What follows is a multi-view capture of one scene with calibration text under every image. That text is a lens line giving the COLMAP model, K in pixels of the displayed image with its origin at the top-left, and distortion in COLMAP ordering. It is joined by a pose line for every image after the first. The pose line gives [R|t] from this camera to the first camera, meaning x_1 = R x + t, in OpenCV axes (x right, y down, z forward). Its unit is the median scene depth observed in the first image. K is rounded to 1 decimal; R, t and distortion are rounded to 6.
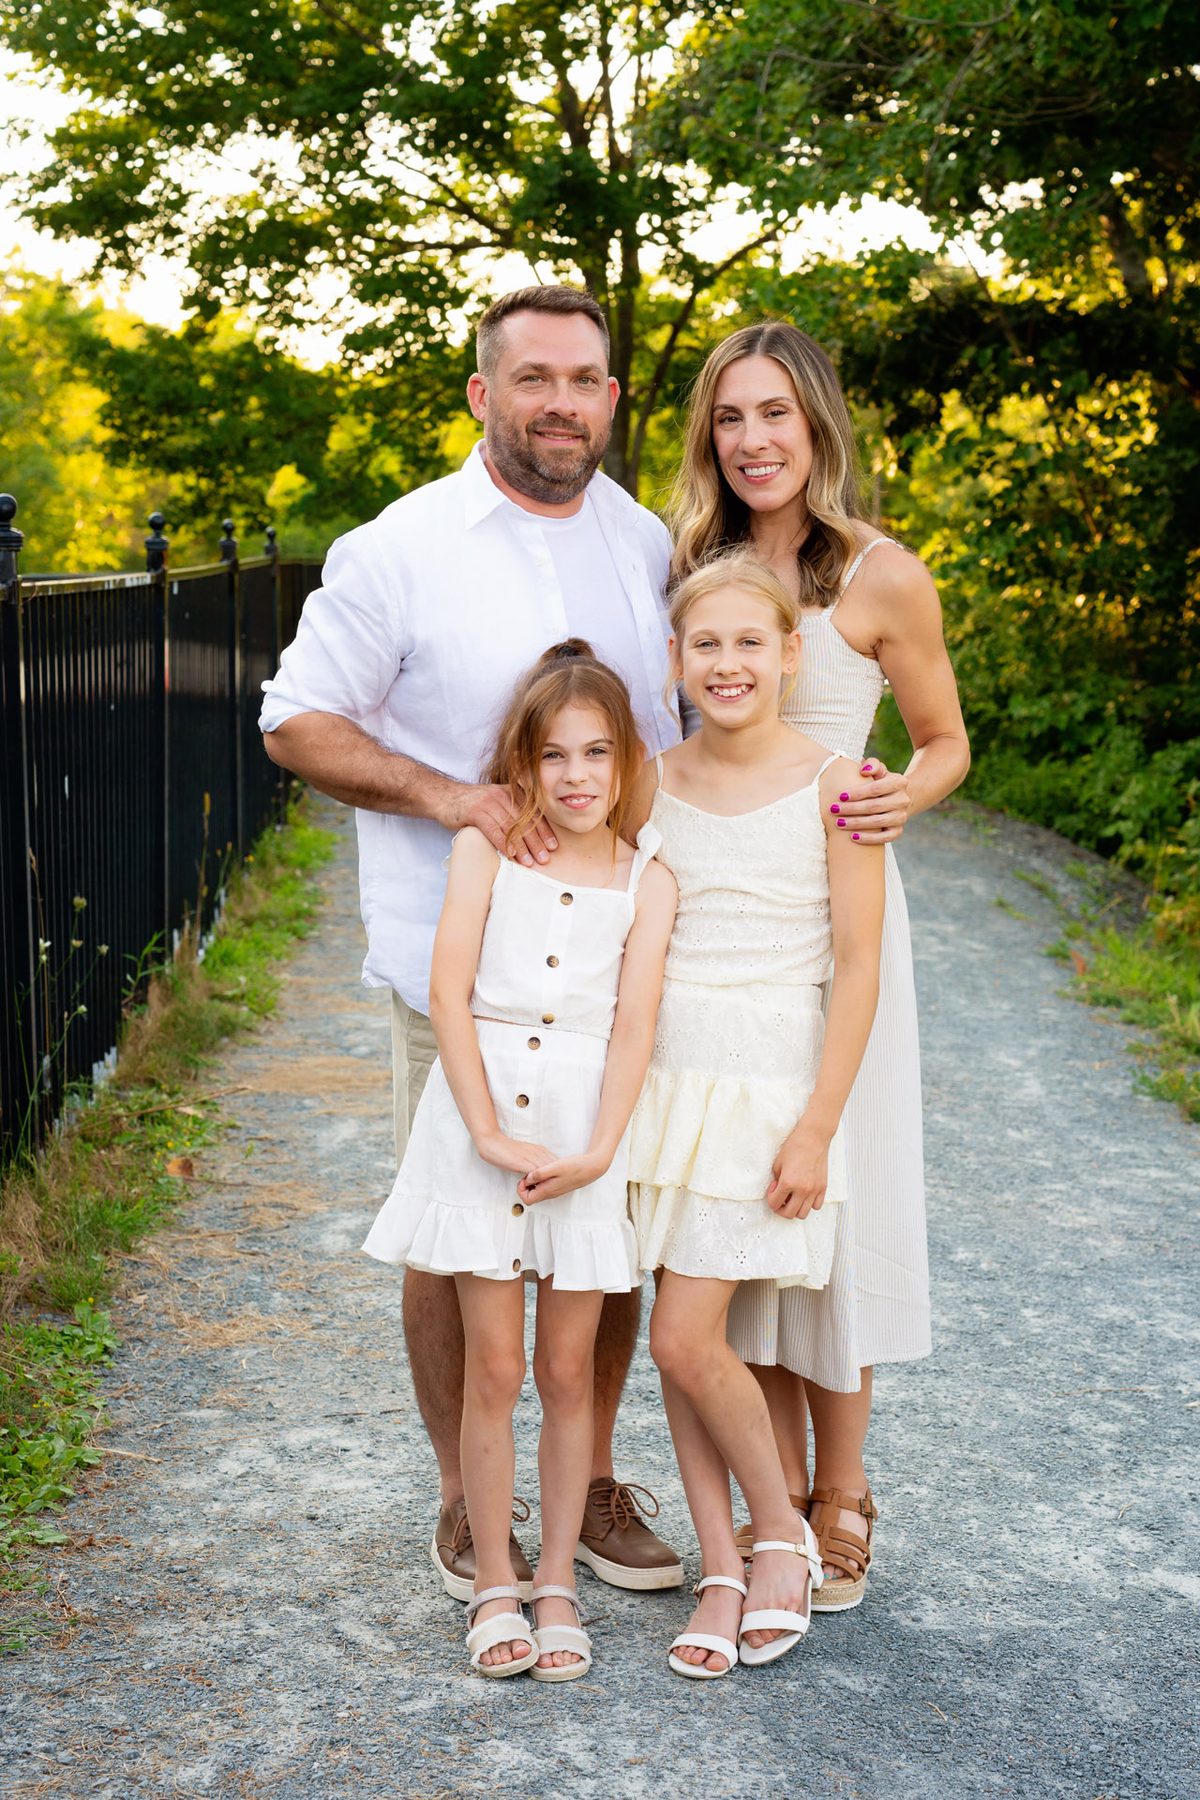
lens RADIAL K [[2983.7, 0, 595.4], [0, 2983.7, 844.1], [0, 0, 1]] dist [0.030905, 0.054310]
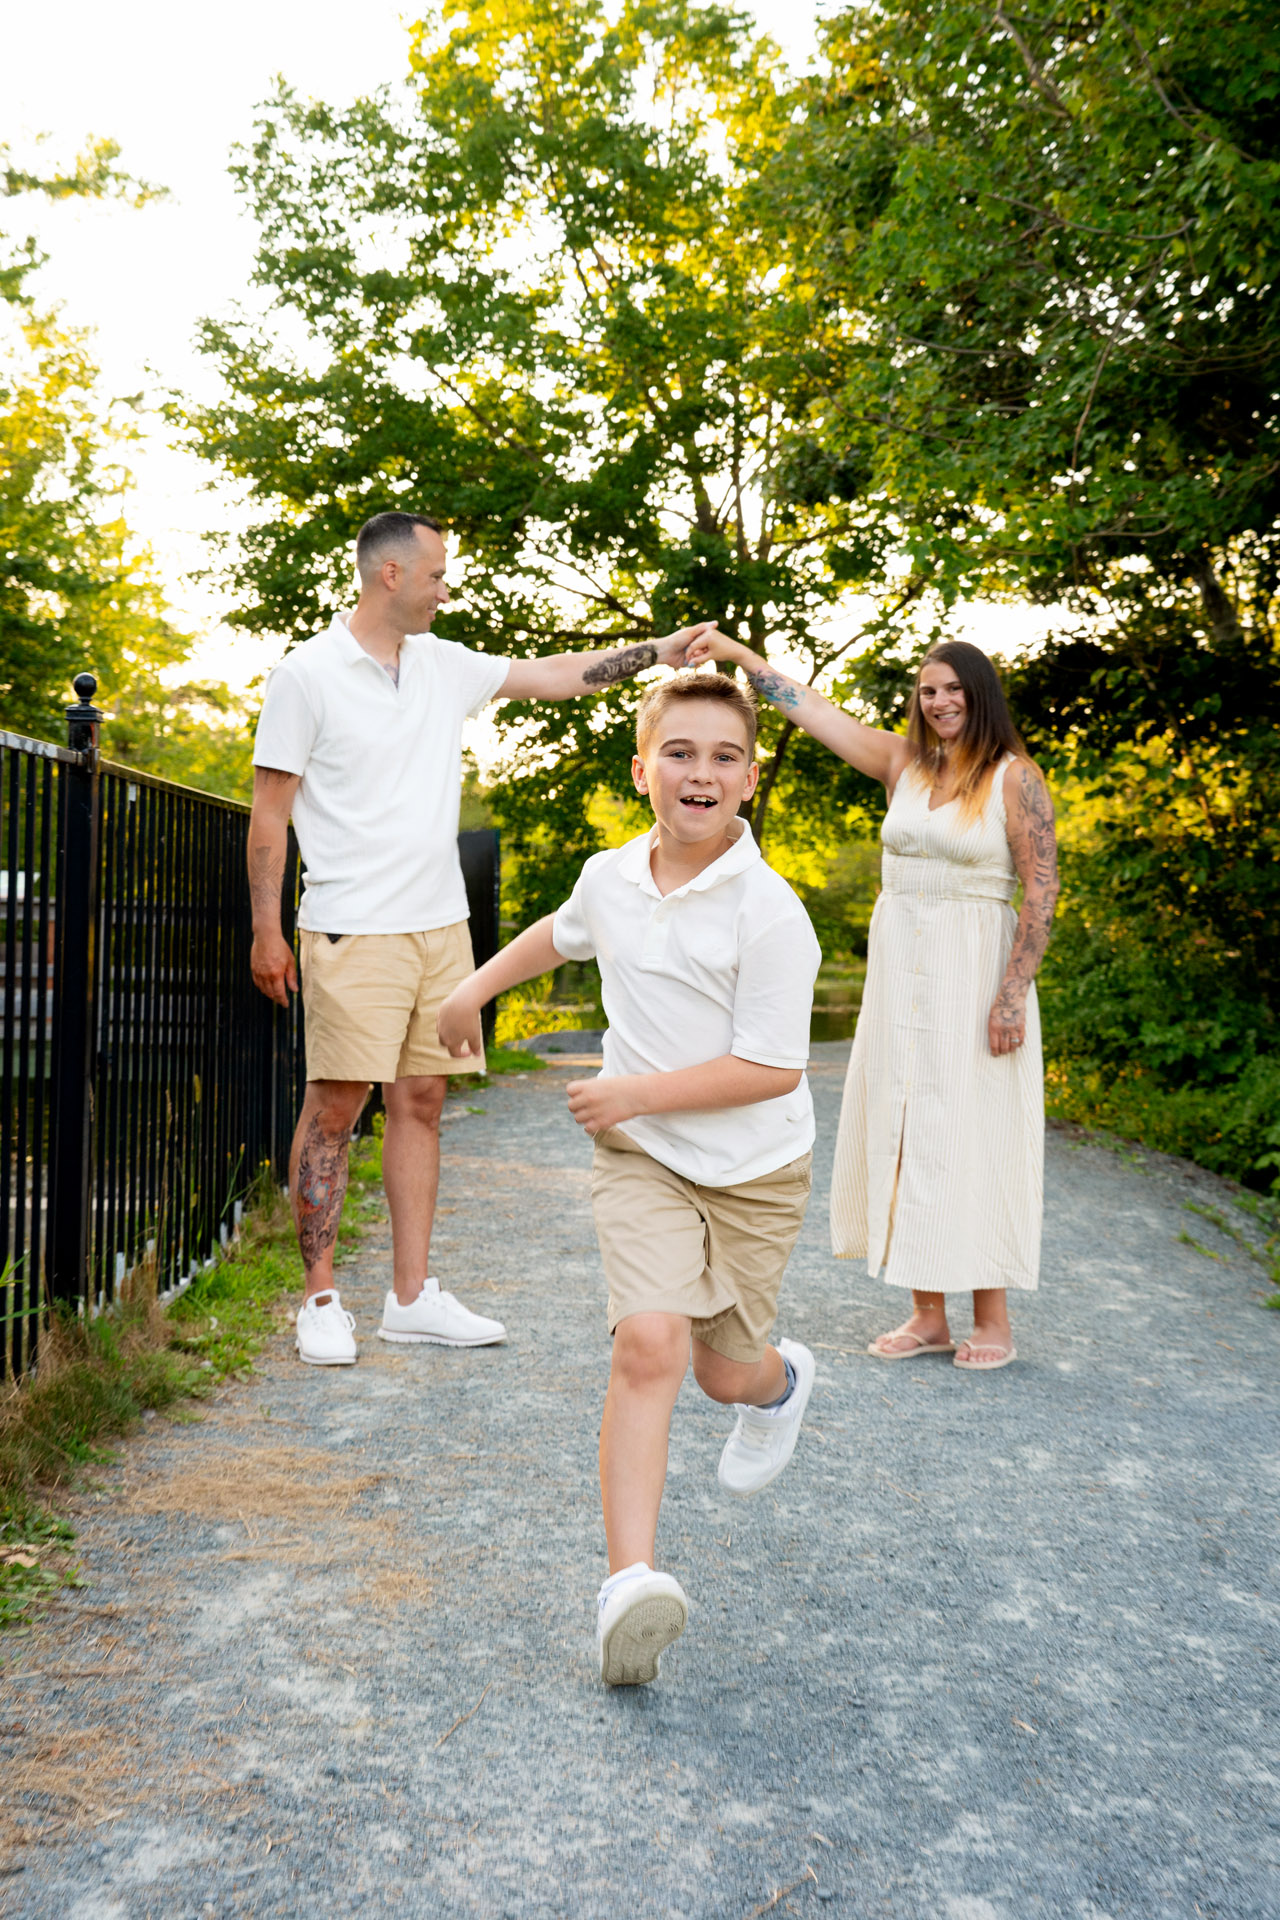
lens RADIAL K [[2365.0, 0, 640.0], [0, 2365.0, 960.0], [0, 0, 1]] dist [0.067297, 0.003175]
pose [[0.999203, 0.016325, -0.036437, 0.004475], [-0.019658, 0.995464, -0.093089, 0.004880], [0.034752, 0.093731, 0.994991, 0.230049]]
